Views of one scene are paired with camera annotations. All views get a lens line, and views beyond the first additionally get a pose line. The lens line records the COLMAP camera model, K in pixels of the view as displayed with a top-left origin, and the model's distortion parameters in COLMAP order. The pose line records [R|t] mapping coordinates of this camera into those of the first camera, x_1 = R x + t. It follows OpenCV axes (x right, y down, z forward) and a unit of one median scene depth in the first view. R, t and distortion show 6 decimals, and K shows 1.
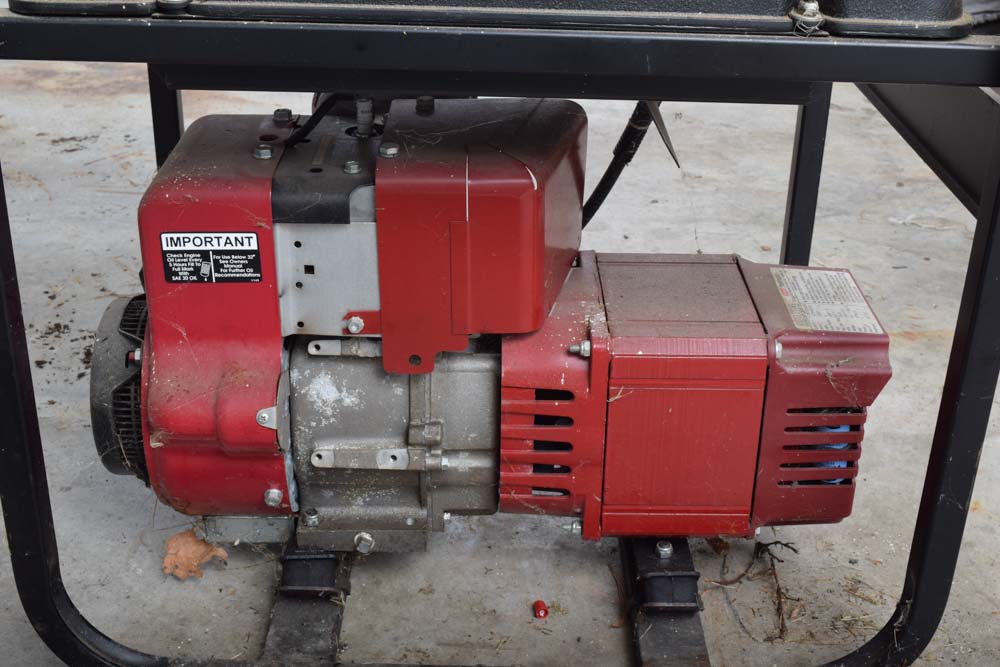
lens RADIAL K [[1320.2, 0, 500.5], [0, 1320.2, 331.1], [0, 0, 1]] dist [-0.040906, 0.000000]
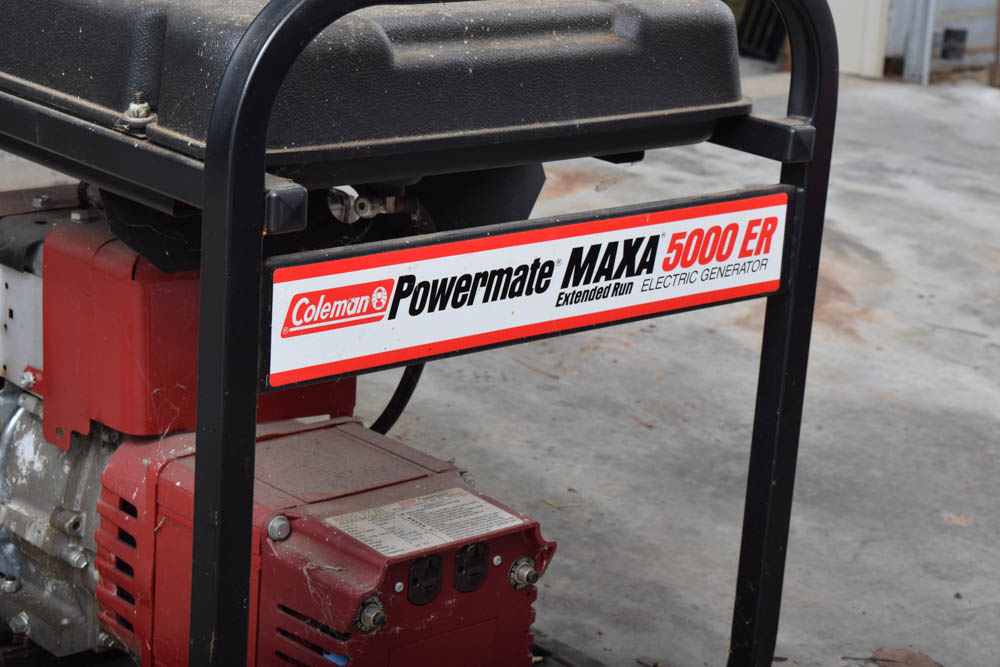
lens RADIAL K [[2222.0, 0, 491.0], [0, 2222.0, 317.7], [0, 0, 1]] dist [0.070679, 0.000000]
pose [[0.673535, 0.227068, -0.703414, 1.249894], [-0.381381, 0.921945, -0.067569, -0.064981], [0.633166, 0.313779, 0.707561, 0.008095]]
